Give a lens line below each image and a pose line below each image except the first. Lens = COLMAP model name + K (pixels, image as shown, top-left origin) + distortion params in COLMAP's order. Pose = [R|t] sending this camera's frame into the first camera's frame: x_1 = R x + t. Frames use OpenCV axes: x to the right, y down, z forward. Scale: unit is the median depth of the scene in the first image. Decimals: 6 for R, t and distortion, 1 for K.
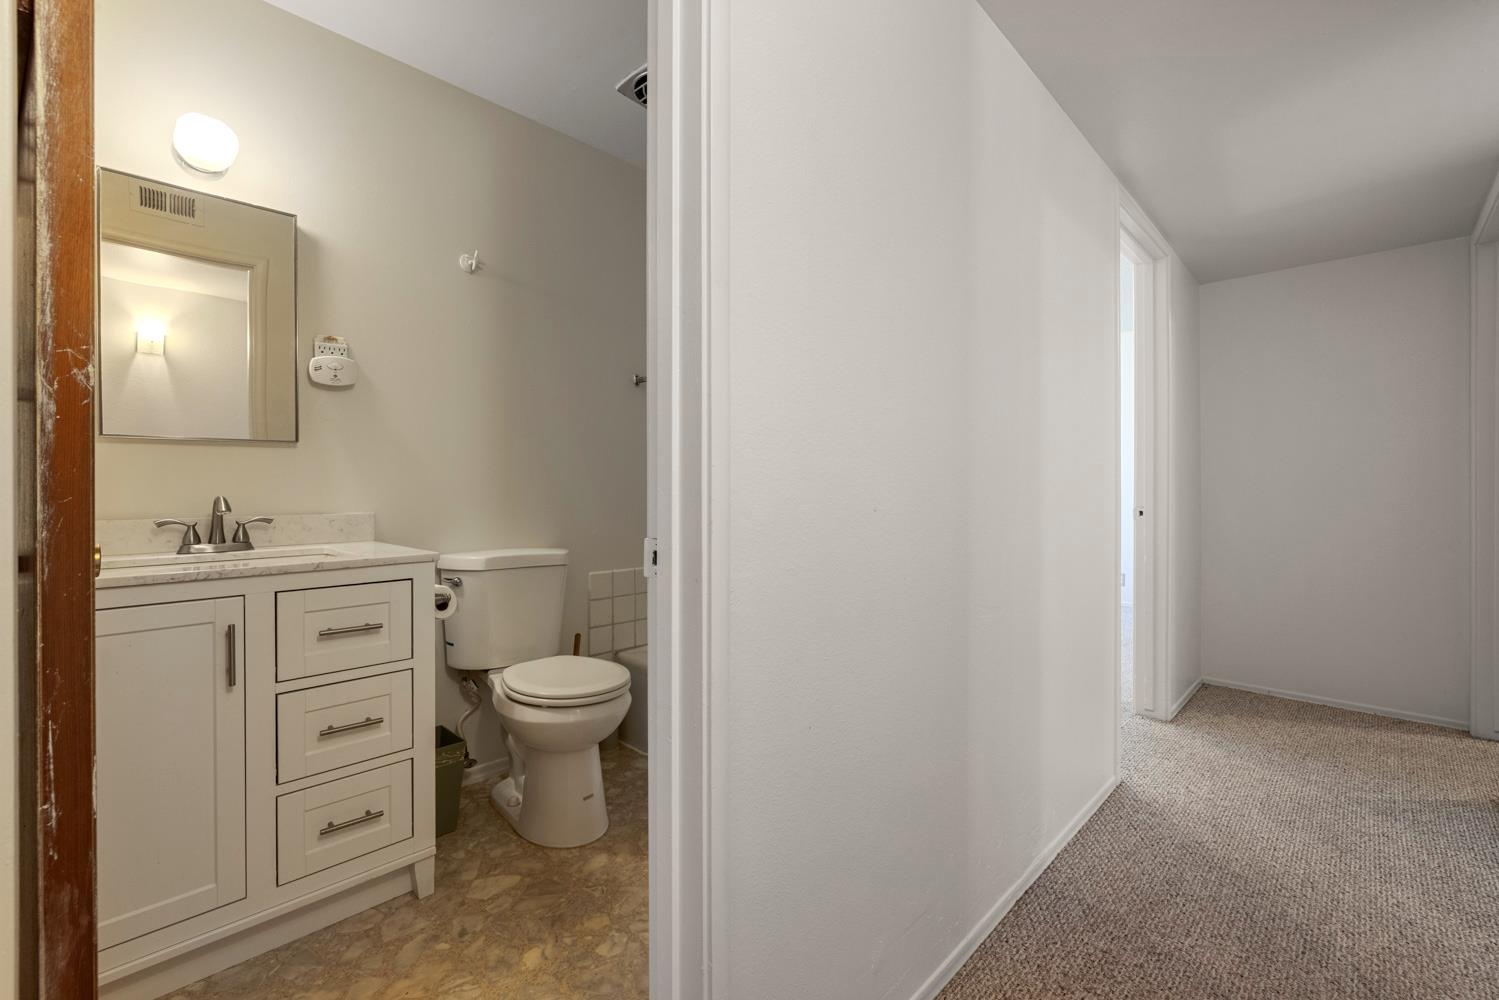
lens RADIAL K [[633.0, 0, 734.4], [0, 633.0, 490.7], [0, 0, 1]] dist [0.001254, 0.000190]
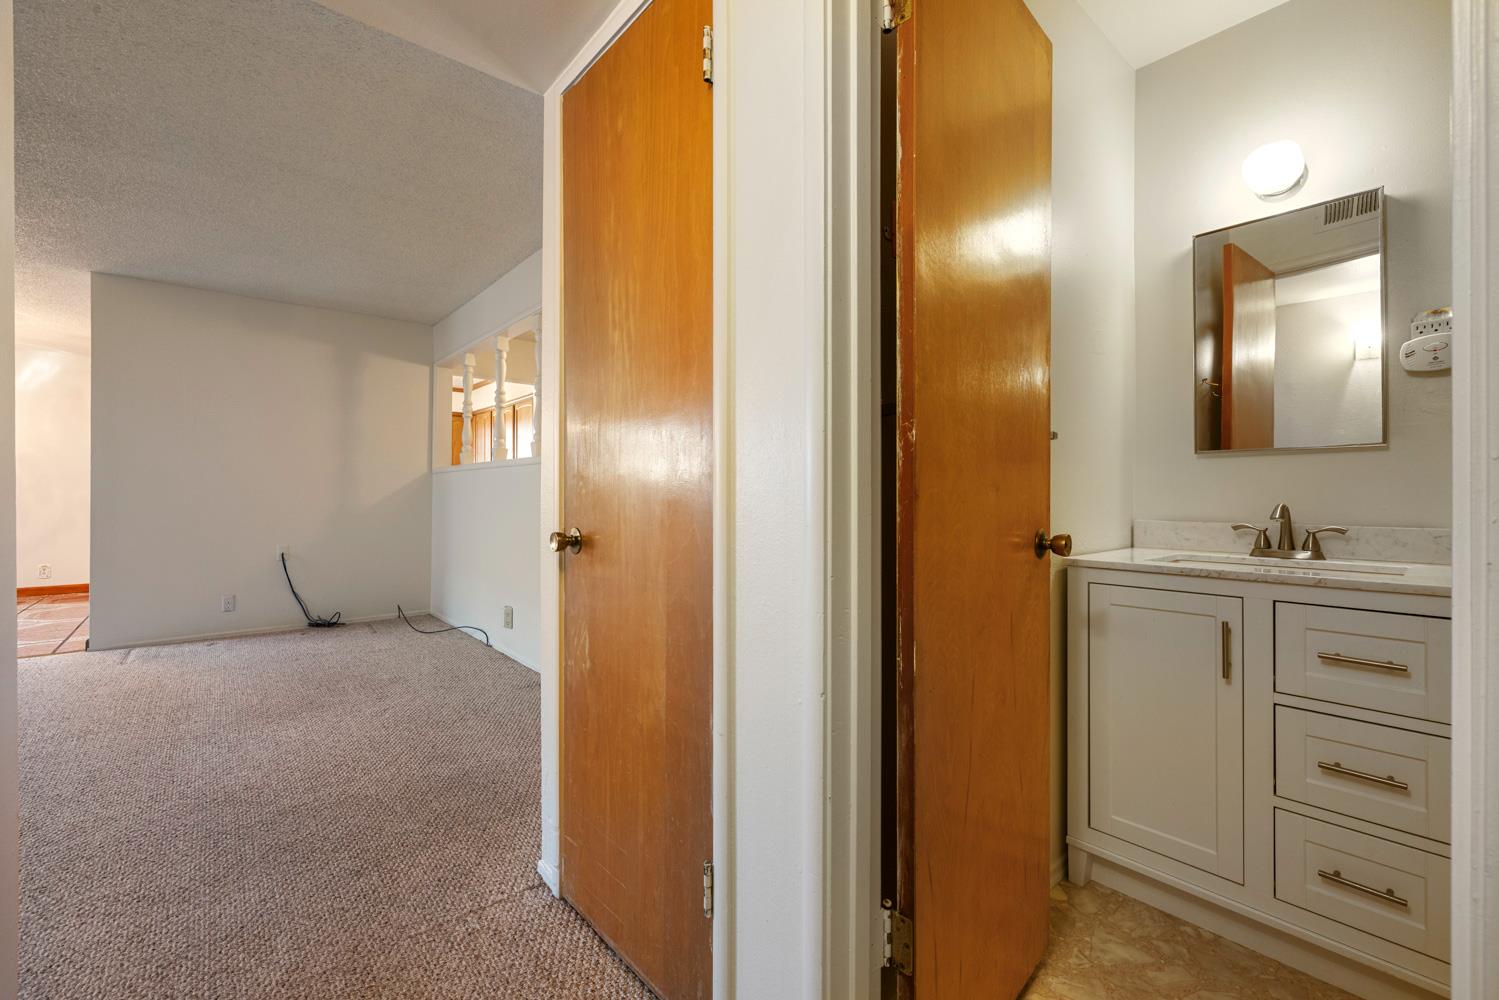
lens RADIAL K [[627.1, 0, 746.6], [0, 627.1, 494.2], [0, 0, 1]] dist [-0.000437, 0.000062]
pose [[-0.073304, 0.000944, -0.997309, 0.256216], [-0.006386, 0.999979, 0.001416, -0.002727], [0.997289, 0.006472, -0.073297, 0.196485]]
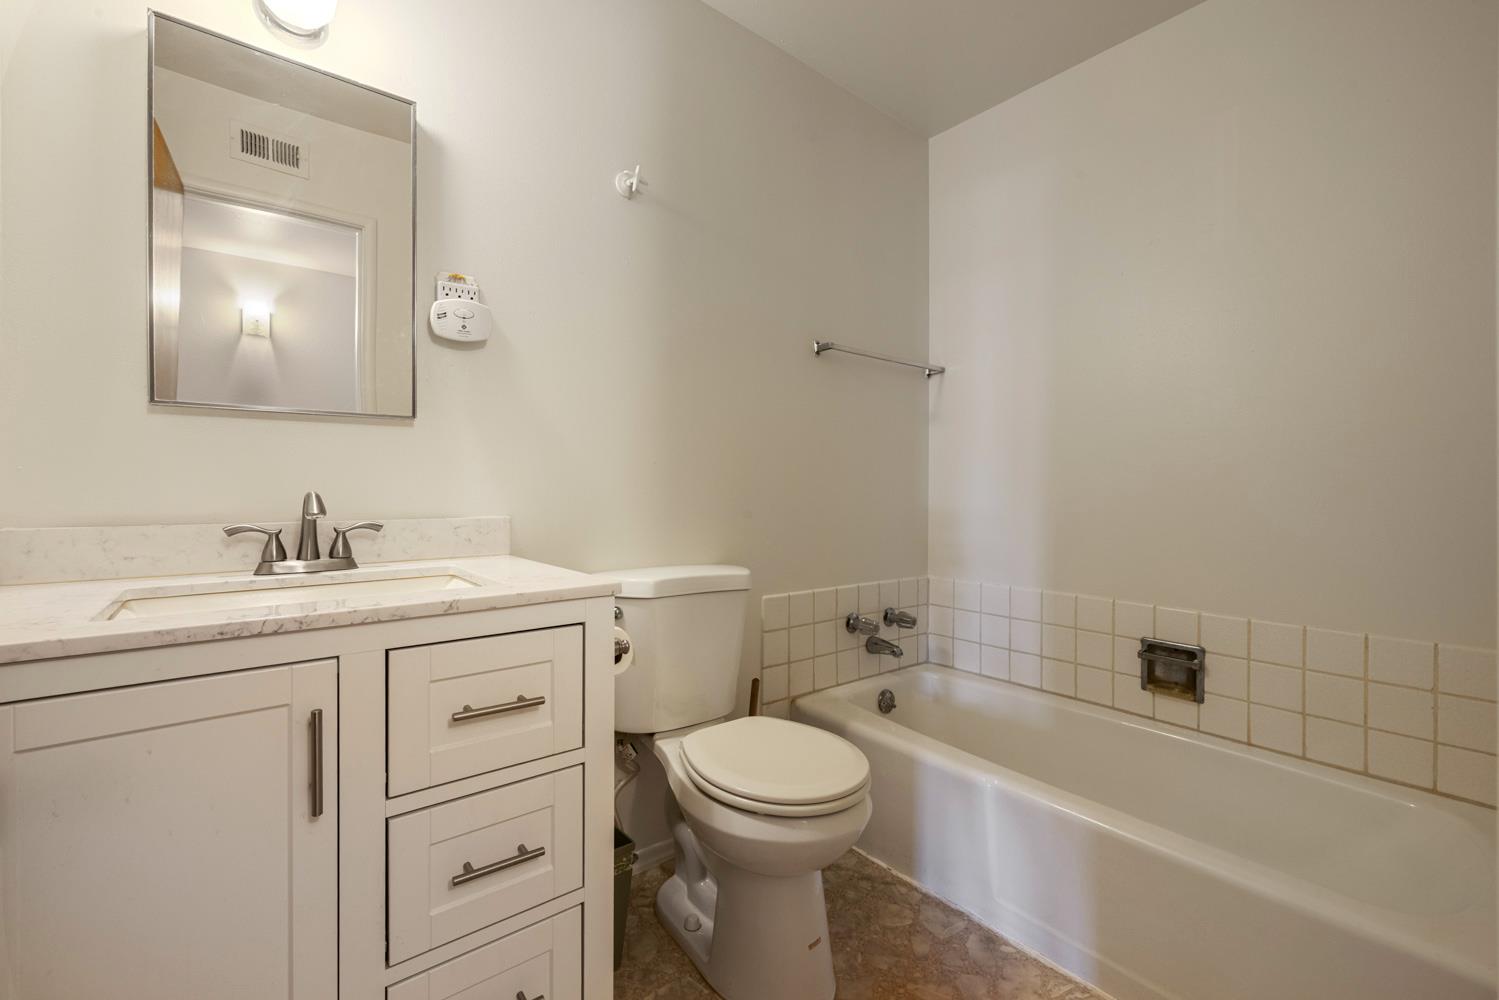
lens RADIAL K [[628.8, 0, 737.3], [0, 628.8, 493.1], [0, 0, 1]] dist [-0.000333, -0.000447]
pose [[0.993515, 0.006306, -0.113526, -0.260188], [-0.006351, 0.999980, -0.000038, 0.006595], [0.113523, 0.000759, 0.993535, 0.354173]]
